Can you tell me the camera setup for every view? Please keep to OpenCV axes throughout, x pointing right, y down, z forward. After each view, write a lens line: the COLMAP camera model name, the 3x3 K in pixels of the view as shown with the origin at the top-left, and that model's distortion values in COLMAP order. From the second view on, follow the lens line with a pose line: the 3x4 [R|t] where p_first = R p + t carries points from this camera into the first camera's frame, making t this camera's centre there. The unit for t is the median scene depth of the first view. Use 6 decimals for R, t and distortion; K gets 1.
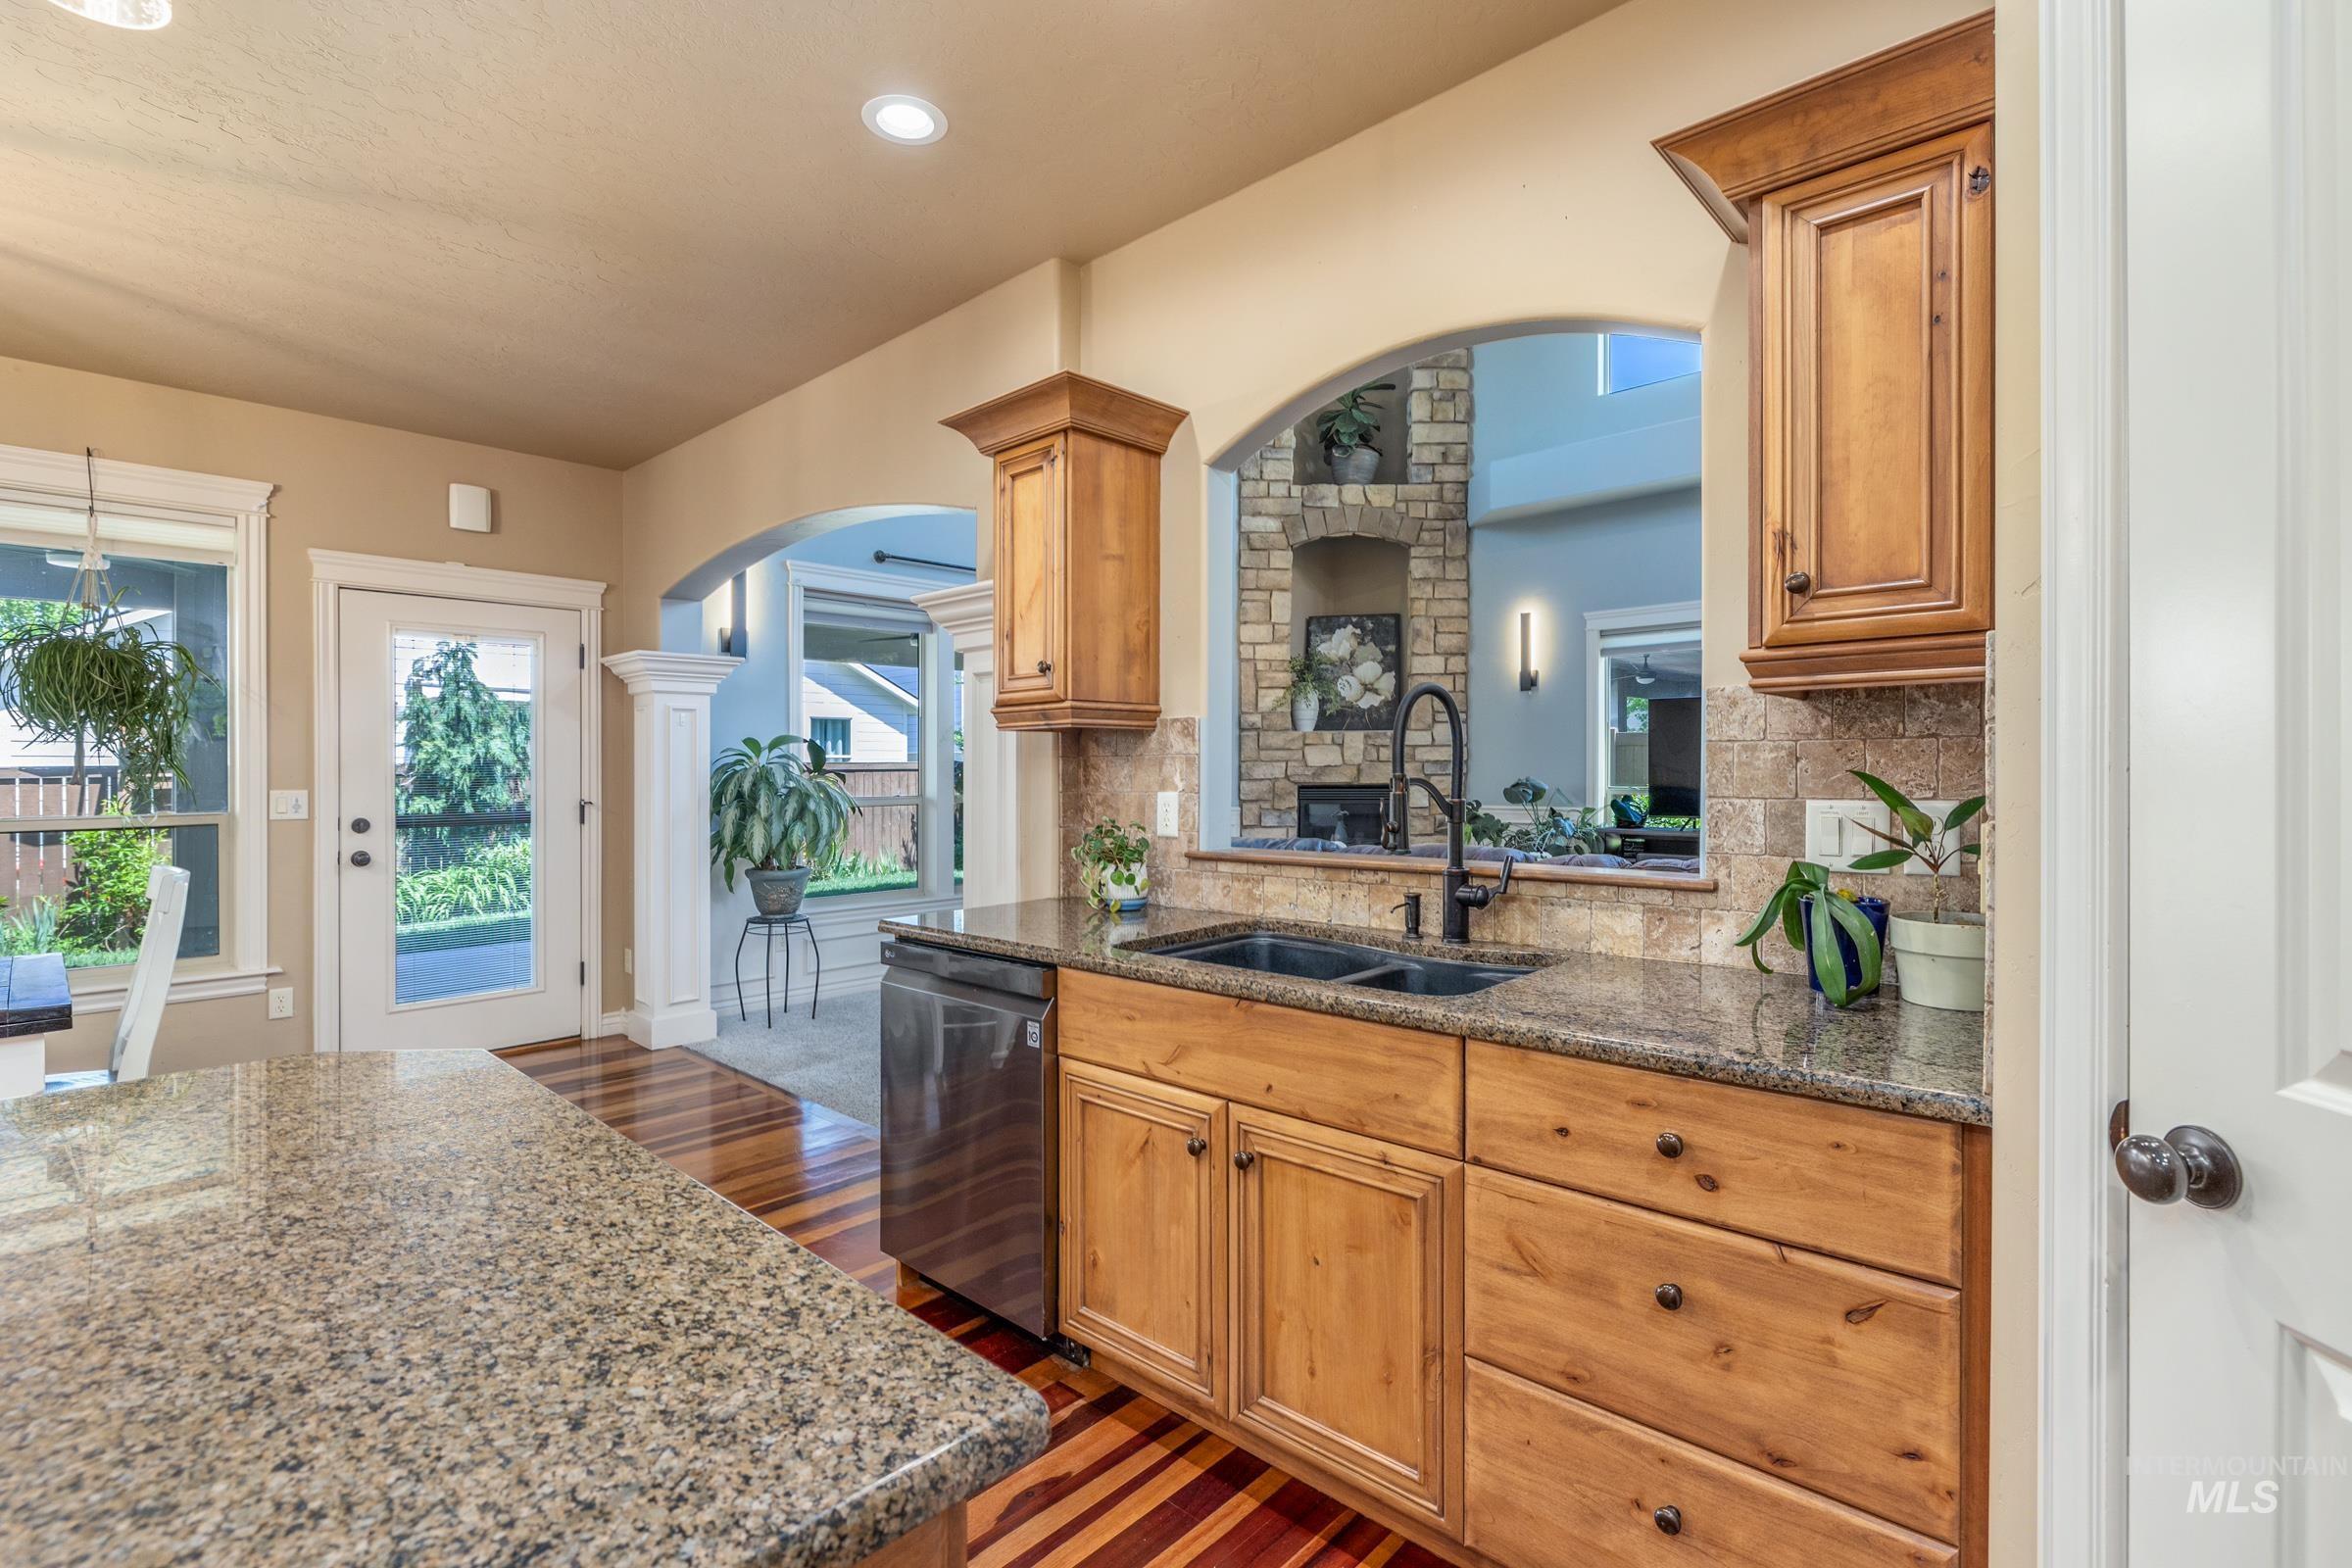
lens RADIAL K [[1059.8, 0, 1174.5], [0, 1059.8, 782.5], [0, 0, 1]] dist [-0.003988, -0.000038]
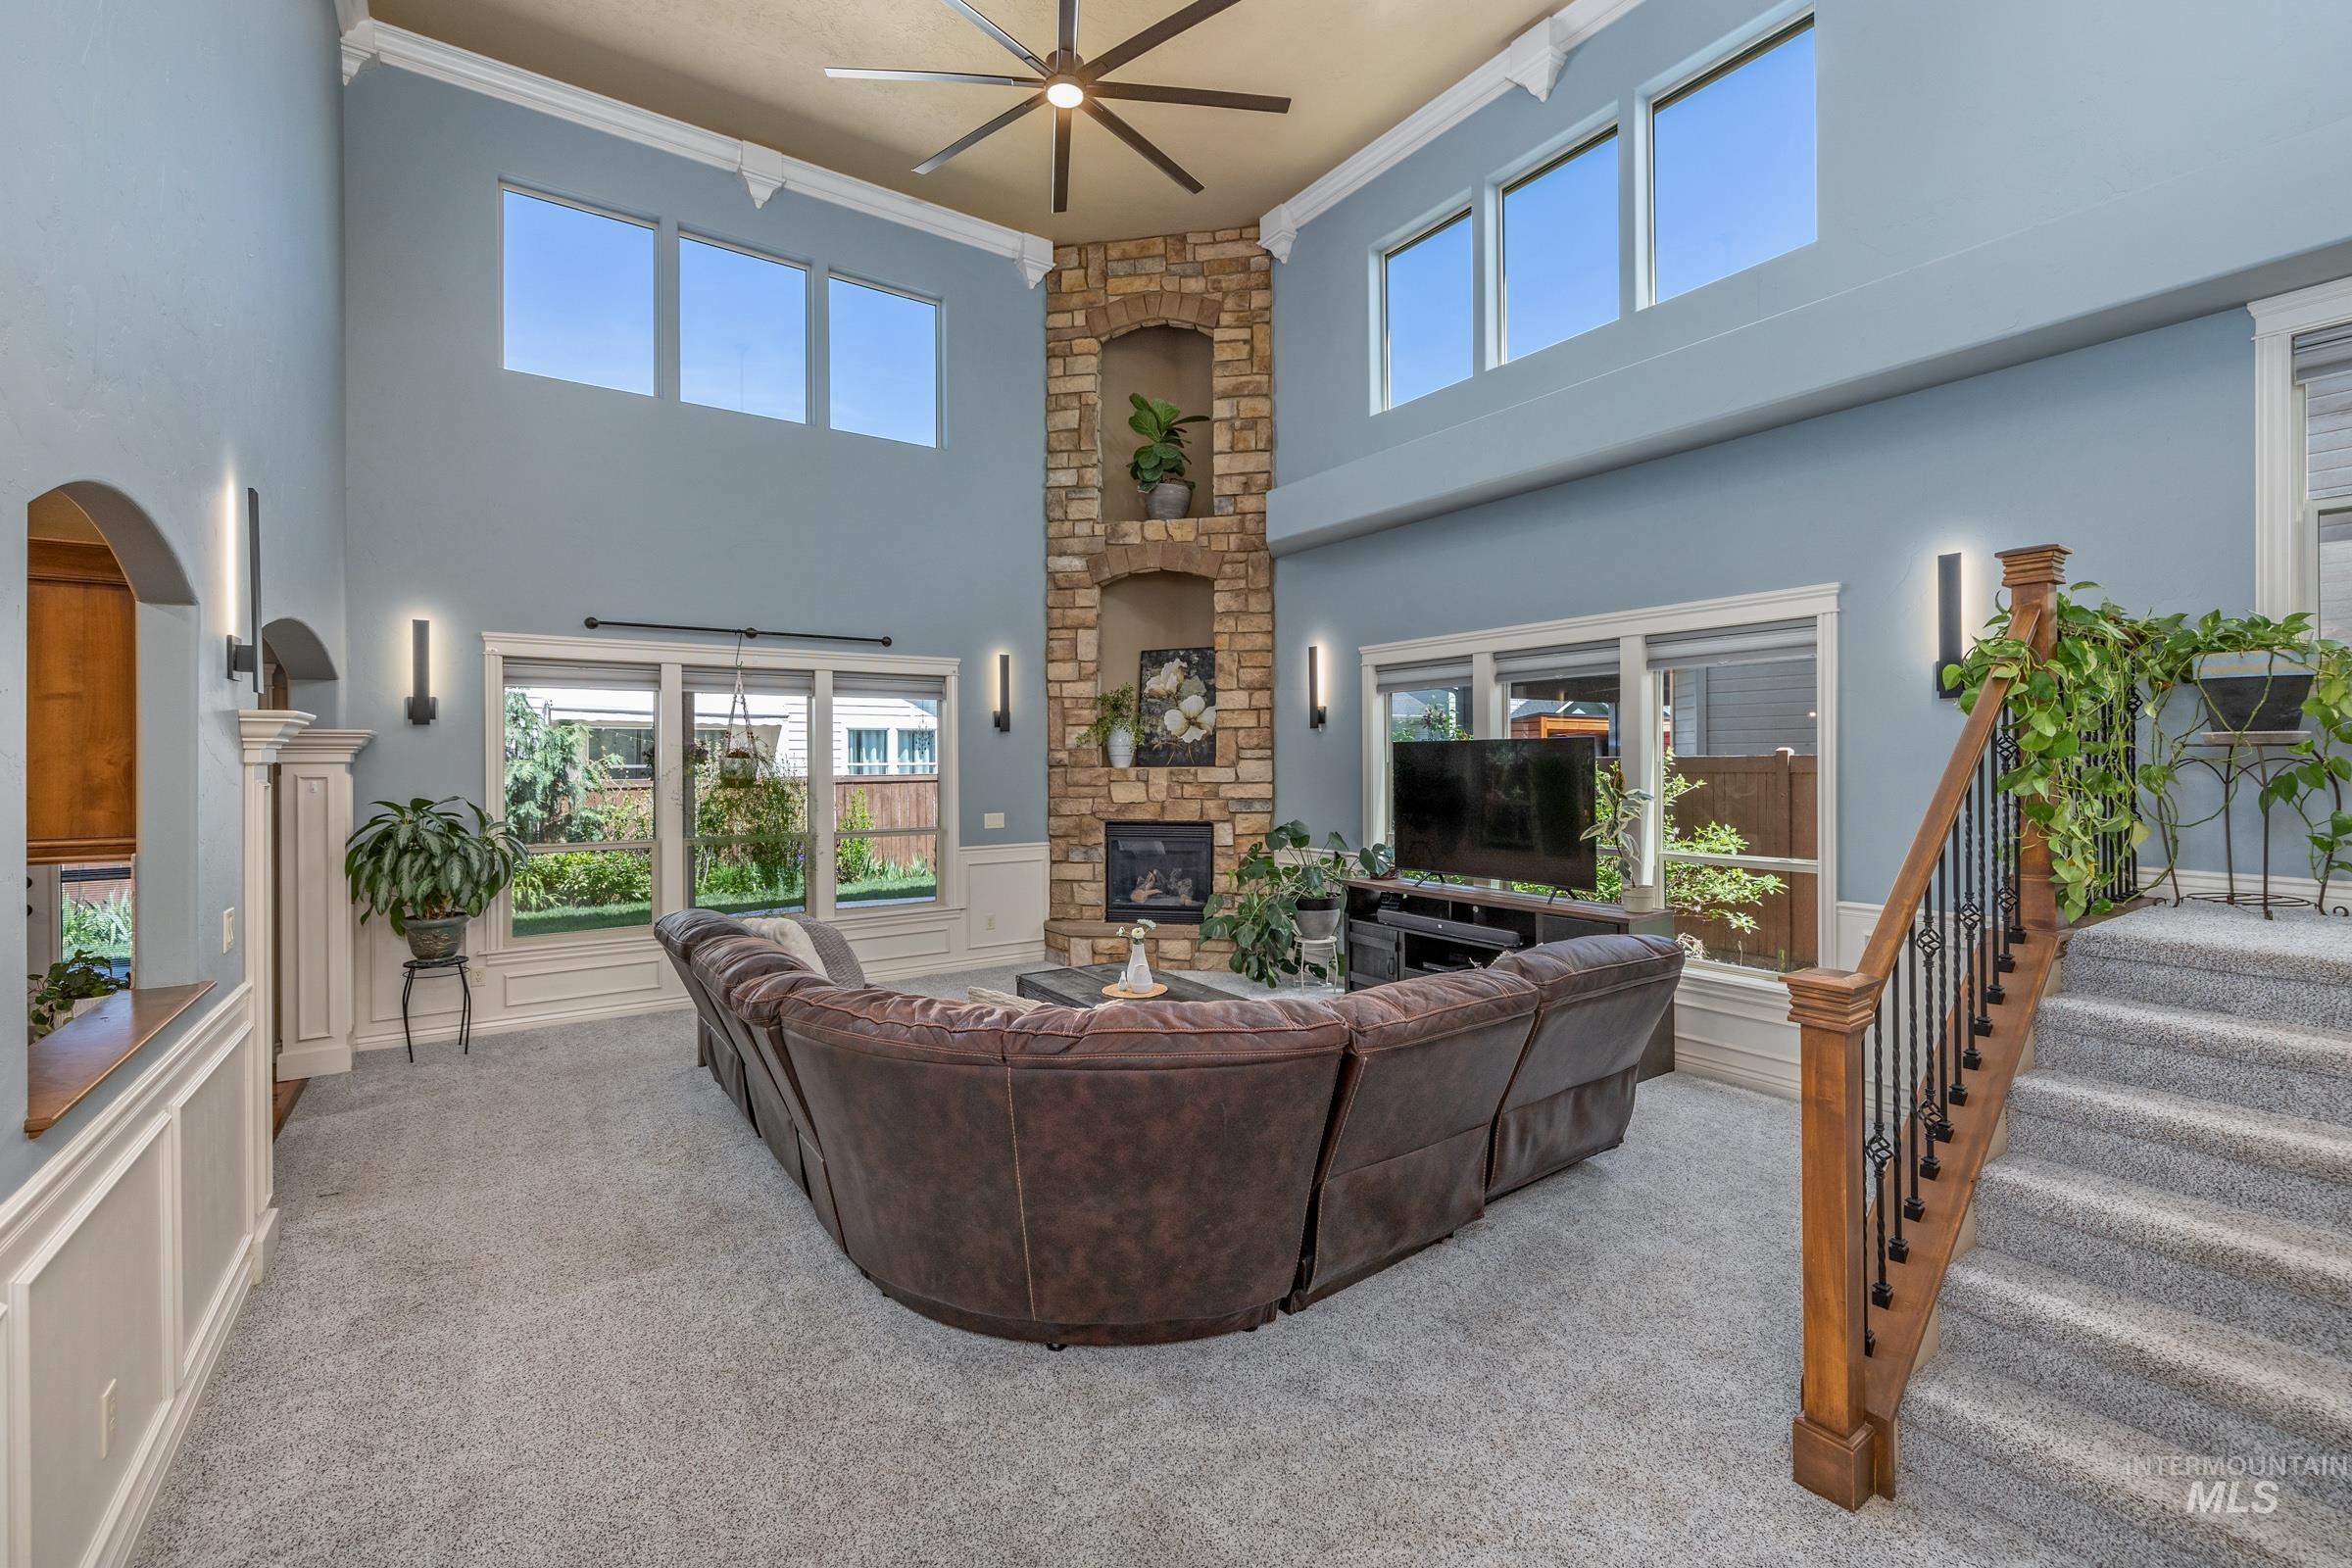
lens RADIAL K [[992.0, 0, 1176.3], [0, 992.0, 766.0], [0, 0, 1]] dist [0.000951, -0.000080]
pose [[0.978753, 0.001430, -0.205038, 0.377613], [-0.002340, 0.999988, -0.004195, -0.046375], [0.205030, 0.004586, 0.978745, 0.093389]]
